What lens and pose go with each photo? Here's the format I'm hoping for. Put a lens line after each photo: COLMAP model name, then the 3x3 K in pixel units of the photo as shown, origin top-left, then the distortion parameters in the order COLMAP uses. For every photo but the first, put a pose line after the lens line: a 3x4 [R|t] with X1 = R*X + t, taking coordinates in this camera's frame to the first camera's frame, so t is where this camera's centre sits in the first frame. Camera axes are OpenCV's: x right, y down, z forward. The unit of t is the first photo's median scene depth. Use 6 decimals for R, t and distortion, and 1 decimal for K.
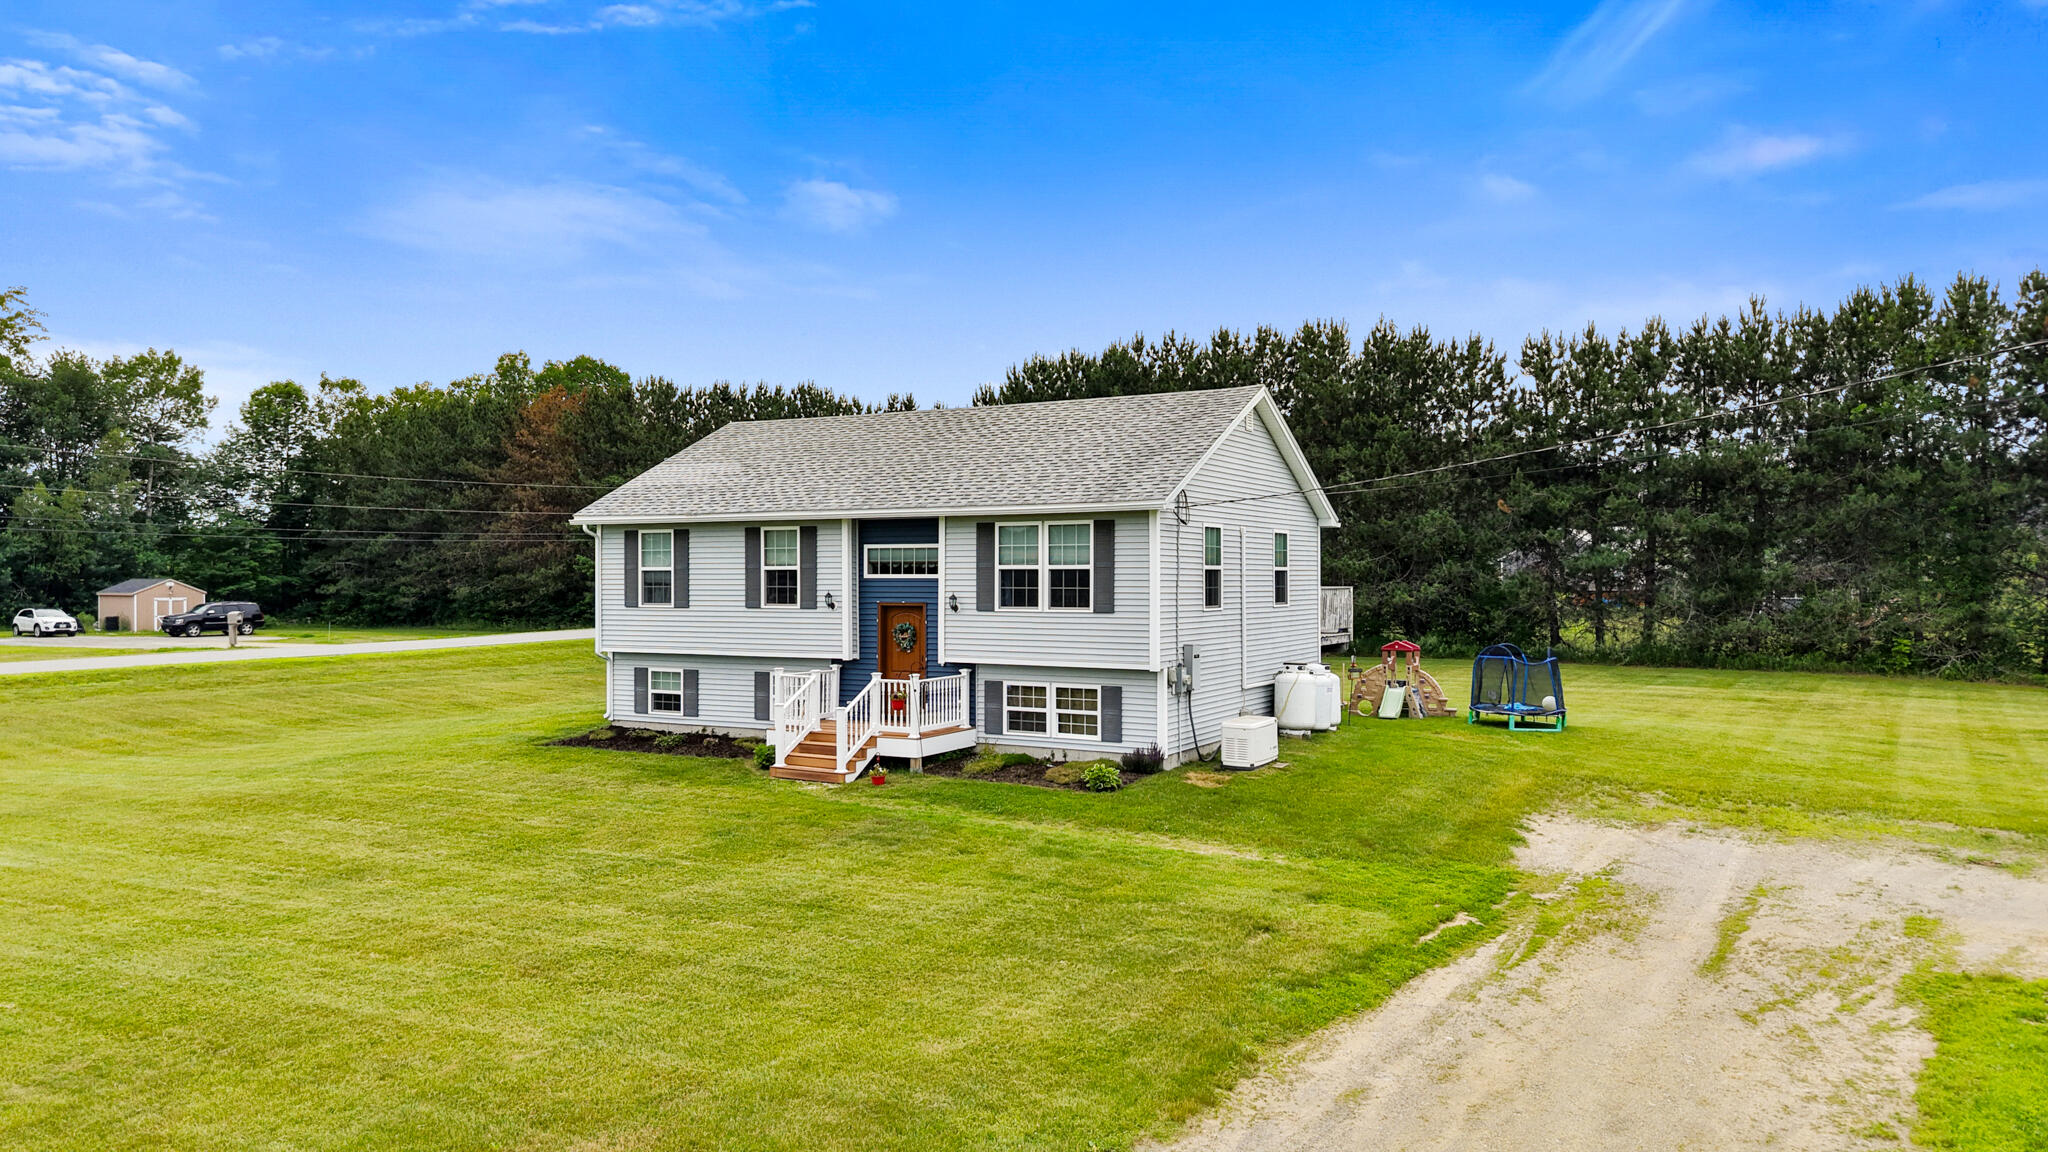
lens RADIAL K [[1369.5, 0, 1024.0], [0, 1369.5, 576.0], [0, 0, 1]] dist [-0.000146, -0.004800]
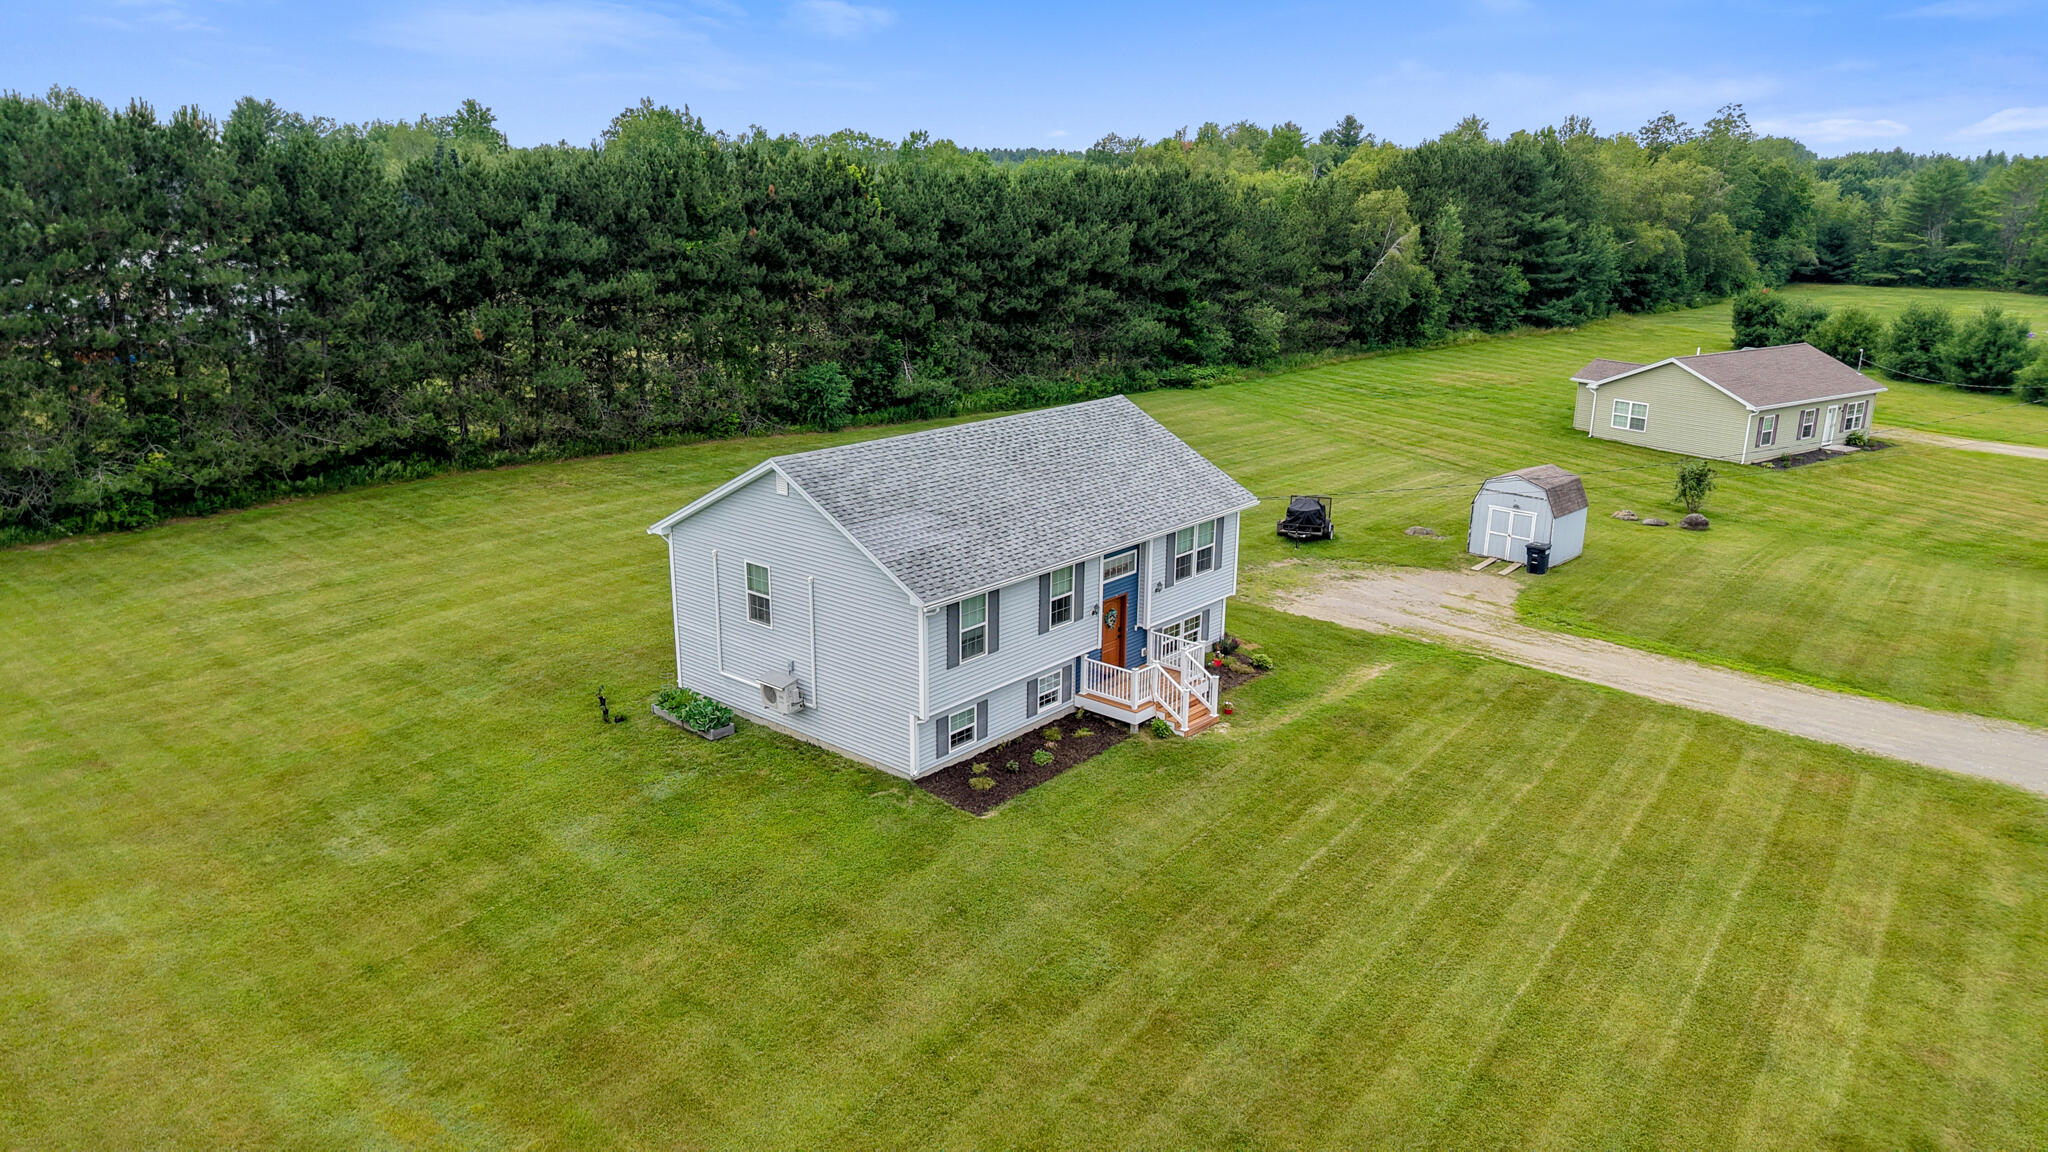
lens RADIAL K [[1367.6, 0, 1024.0], [0, 1367.6, 576.0], [0, 0, 1]] dist [0.004103, -0.043303]
pose [[0.209150, -0.271169, 0.939534, -1.286864], [-0.010215, 0.960125, 0.279386, -0.353738], [-0.977830, -0.068031, 0.198040, 0.745432]]
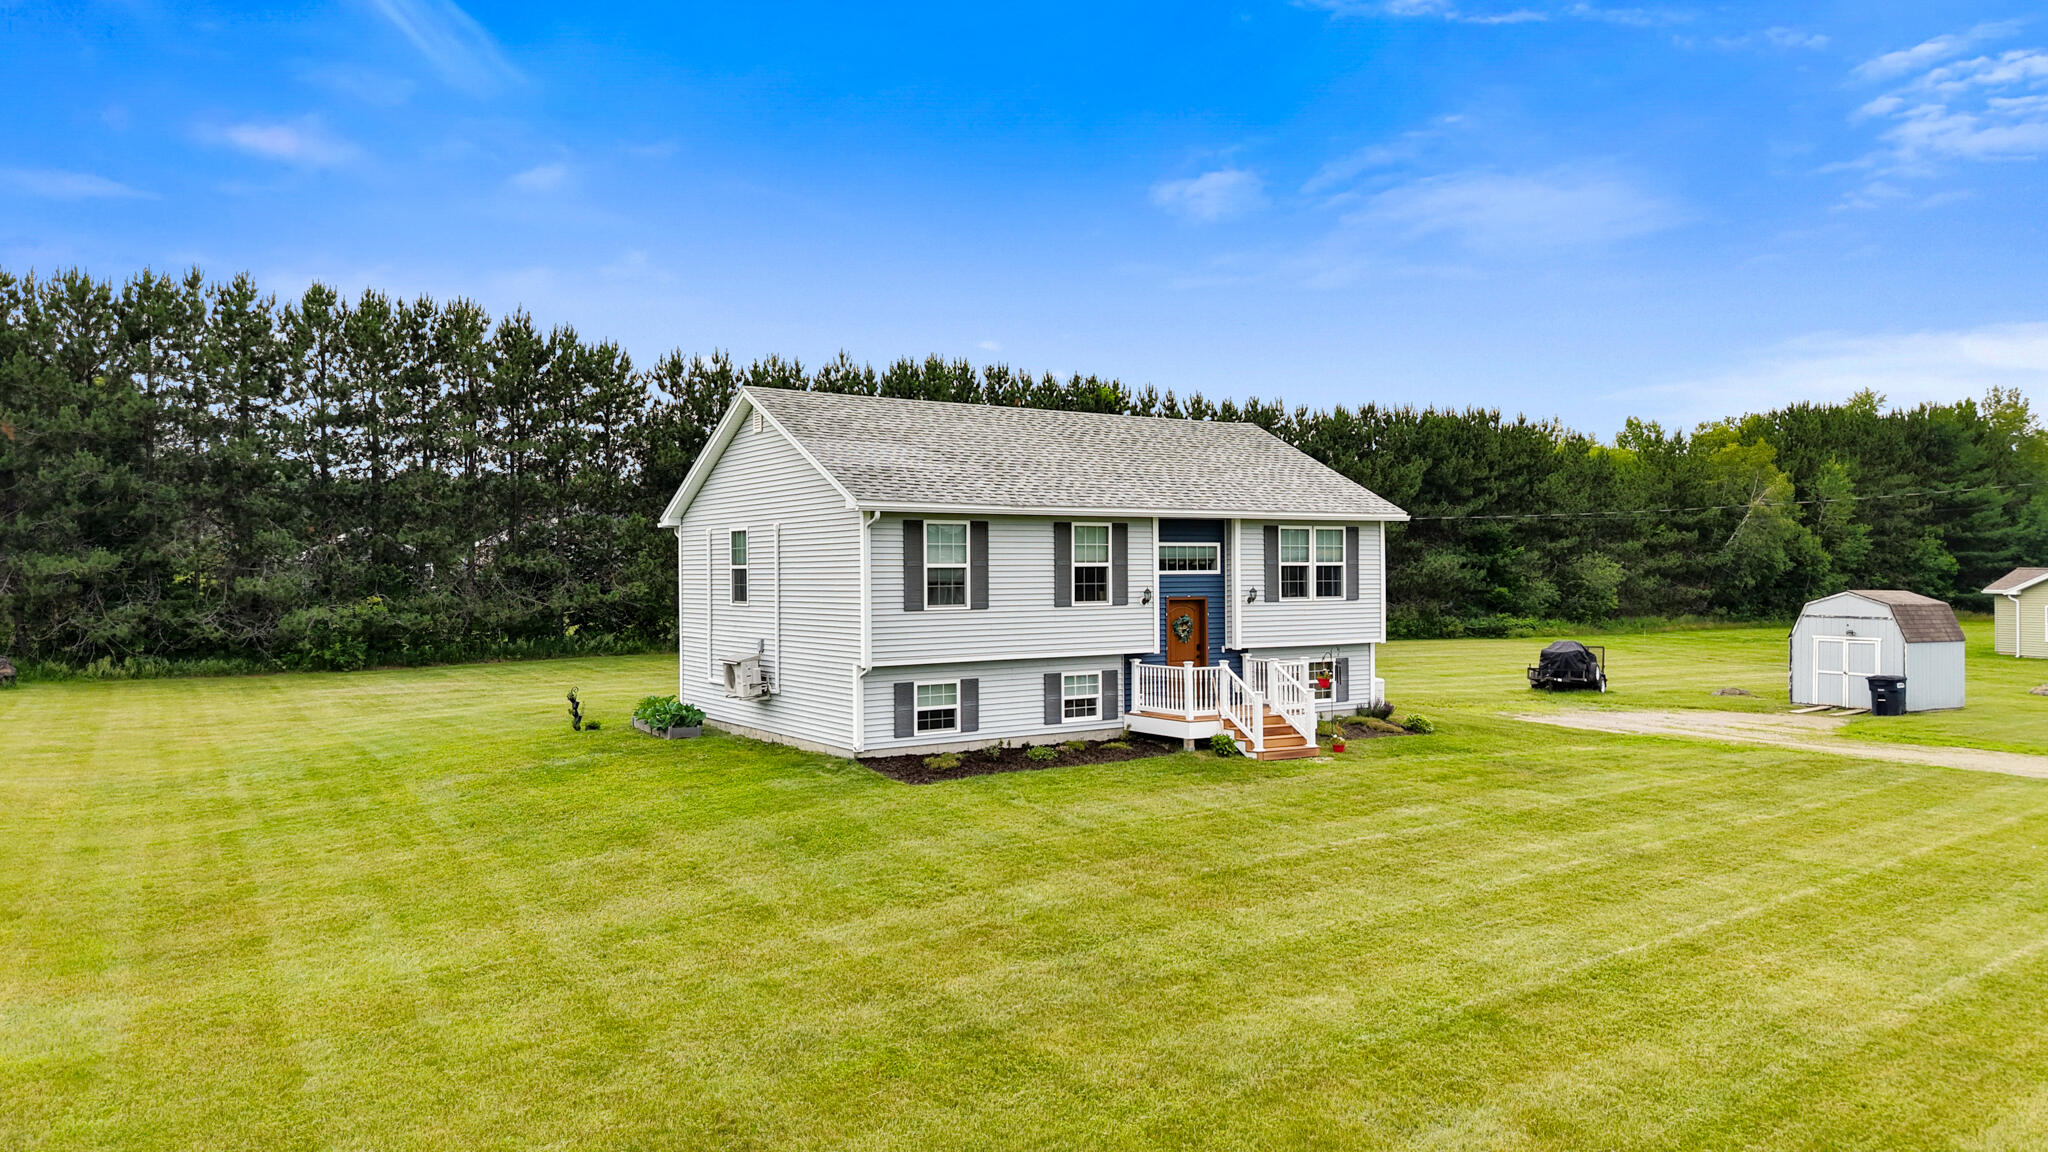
lens RADIAL K [[1369.5, 0, 1024.0], [0, 1369.5, 576.0], [0, 0, 1]] dist [-0.000146, -0.004800]
pose [[0.472682, -0.005228, 0.881217, -1.008043], [0.006036, 0.999978, 0.002695, -0.000453], [-0.881212, 0.004045, 0.472703, 0.549794]]
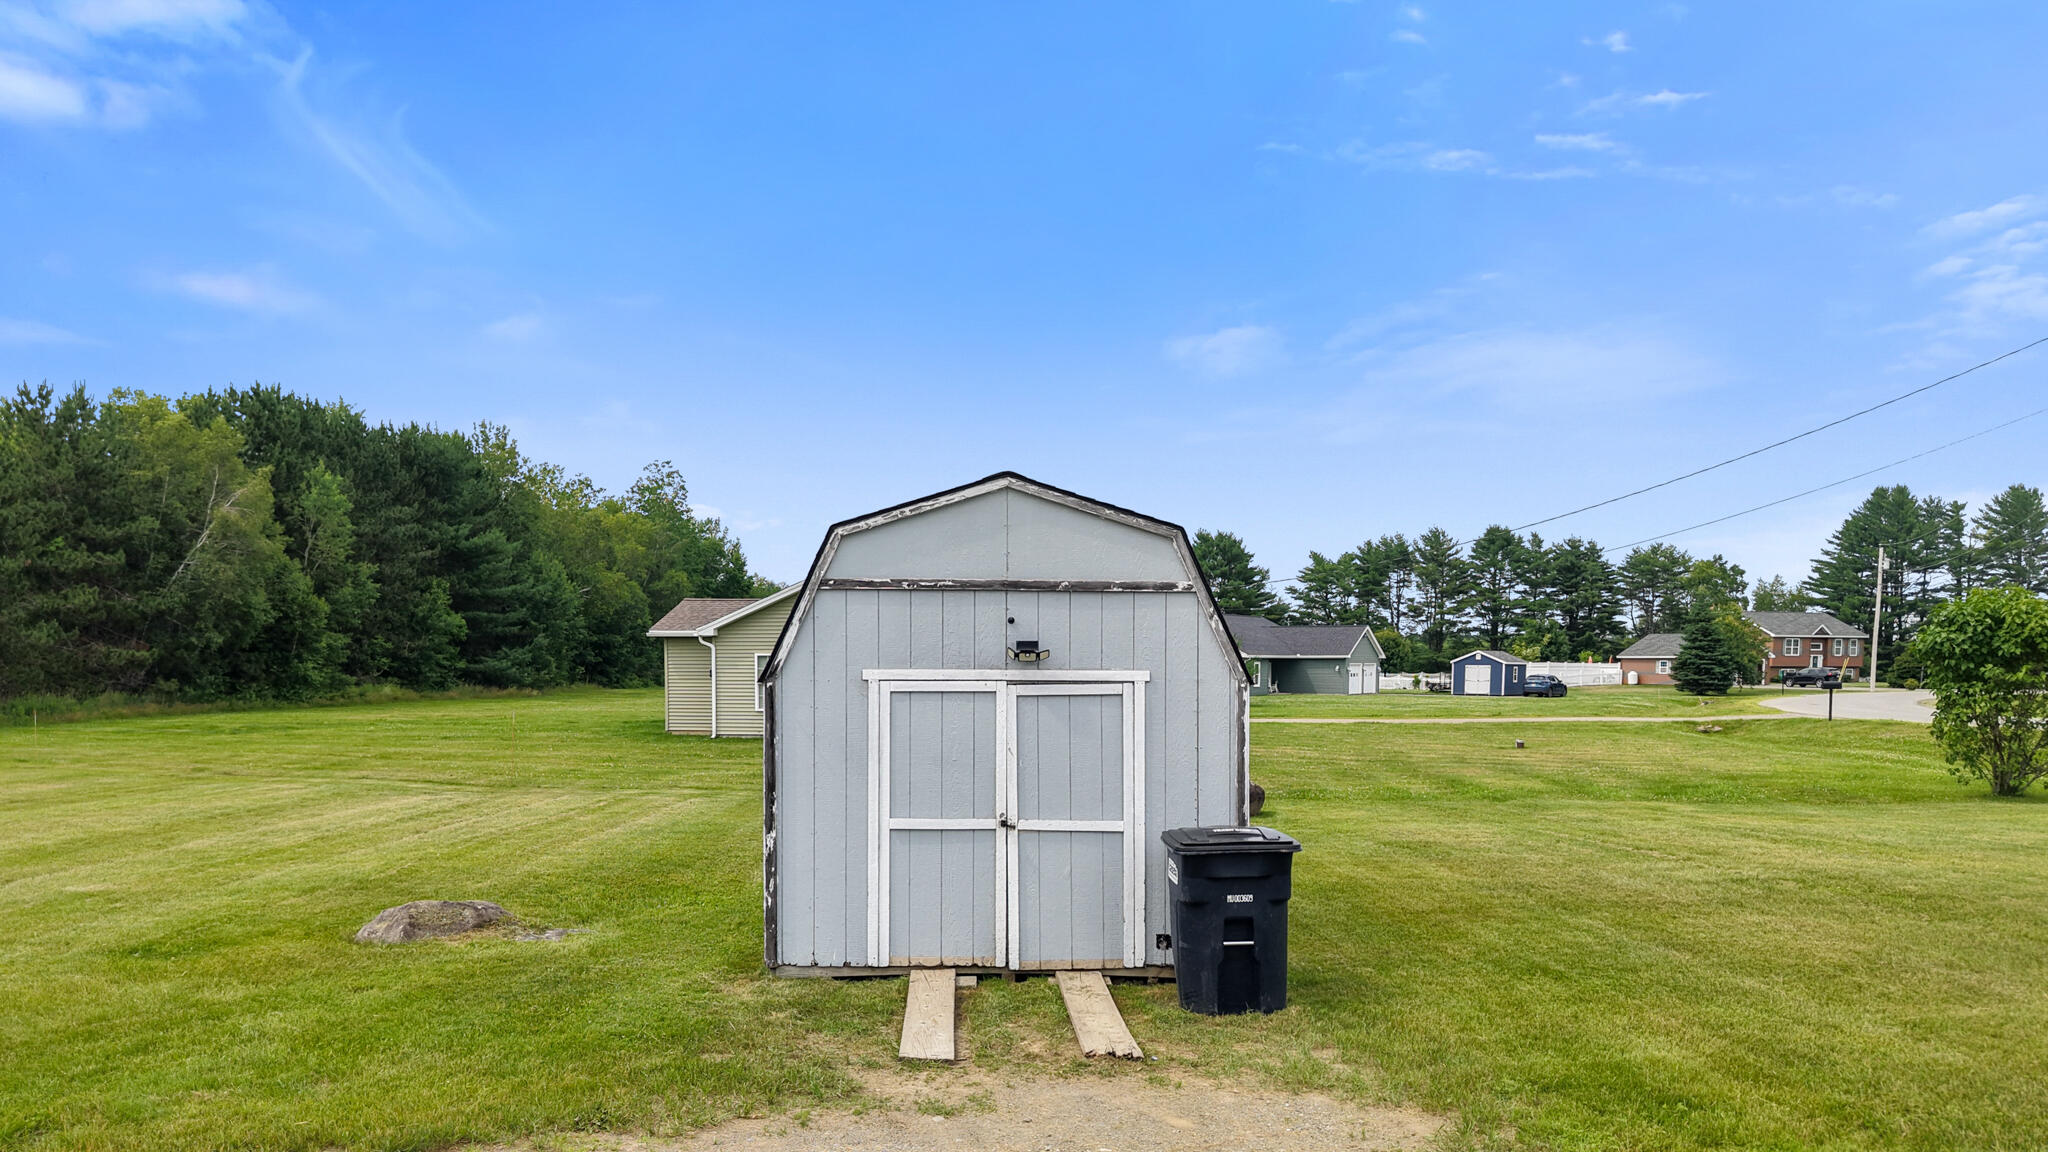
lens RADIAL K [[1421.2, 0, 1024.6], [0, 1421.2, 766.6], [0, 0, 1]] dist [-0.002988, -0.005048]
pose [[-0.518515, -0.064147, 0.852659, 0.329403], [-0.002082, 0.997274, 0.073760, 0.068832], [-0.855066, 0.036471, -0.517235, 0.642480]]
